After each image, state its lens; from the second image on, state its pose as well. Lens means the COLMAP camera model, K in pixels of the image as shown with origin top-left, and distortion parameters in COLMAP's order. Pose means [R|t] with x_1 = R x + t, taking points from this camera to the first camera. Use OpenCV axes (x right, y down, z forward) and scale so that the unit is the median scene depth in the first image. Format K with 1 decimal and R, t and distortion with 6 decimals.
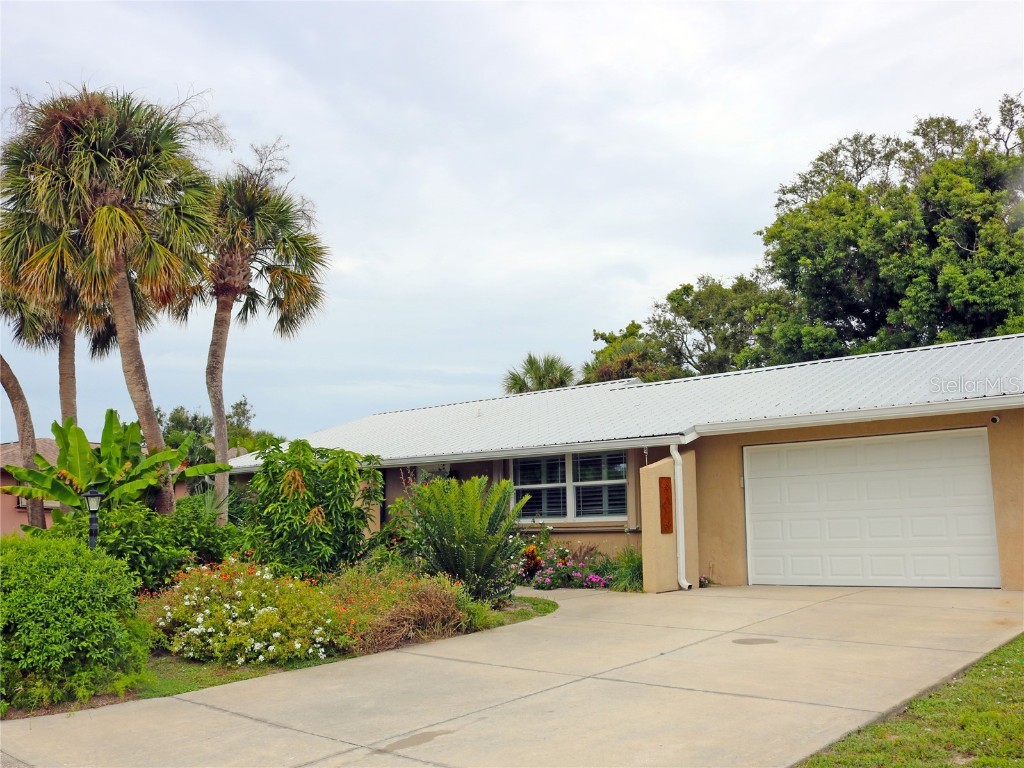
lens RADIAL K [[971.5, 0, 510.0], [0, 971.5, 384.8], [0, 0, 1]] dist [-0.074010, 0.000000]
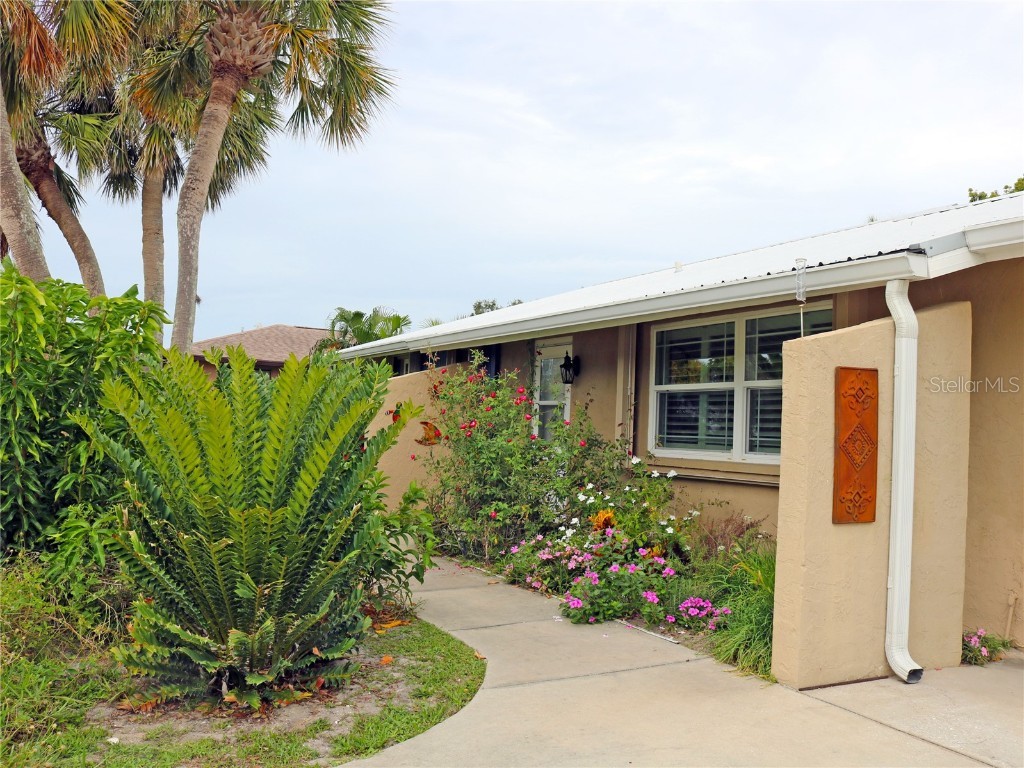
lens RADIAL K [[971.5, 0, 512.3], [0, 971.5, 386.2], [0, 0, 1]] dist [-0.074010, 0.000000]
pose [[0.921871, 0.029108, -0.386401, 0.163411], [0.010817, 0.994853, 0.100751, 0.058365], [0.387345, -0.097059, 0.916812, 0.563292]]
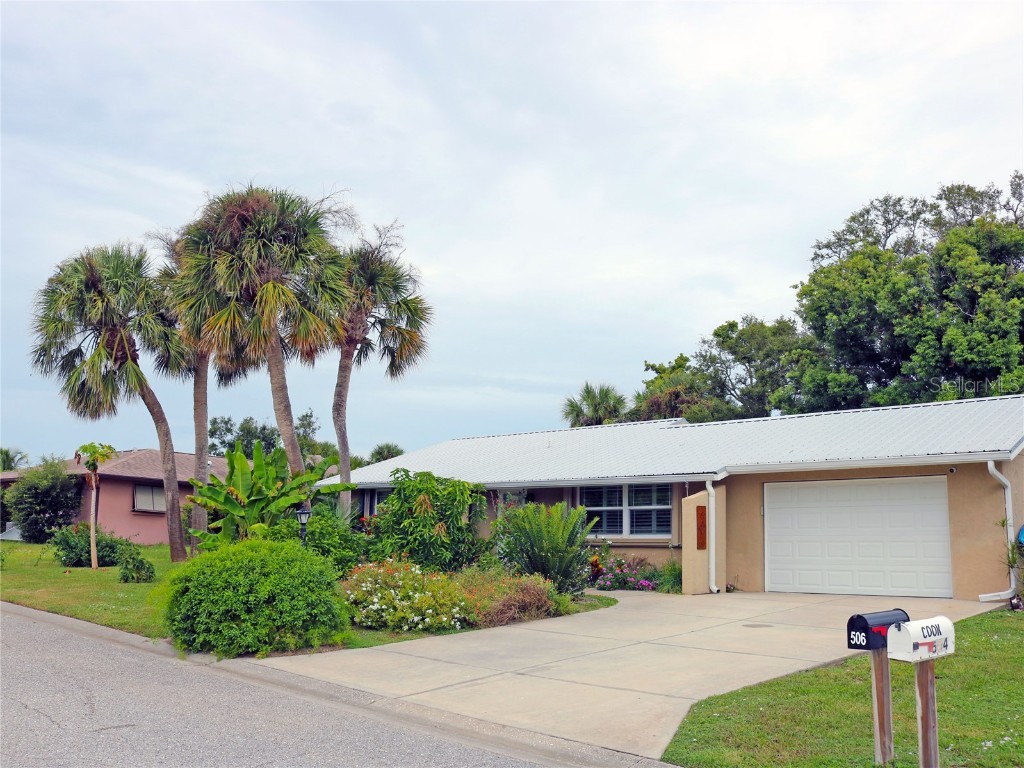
lens RADIAL K [[971.5, 0, 543.8], [0, 971.5, 390.6], [0, 0, 1]] dist [-0.074010, 0.000000]
pose [[0.999553, 0.026099, -0.014549, -0.032474], [-0.026200, 0.999634, -0.006733, -0.040675], [0.014368, 0.007112, 0.999871, -0.272230]]
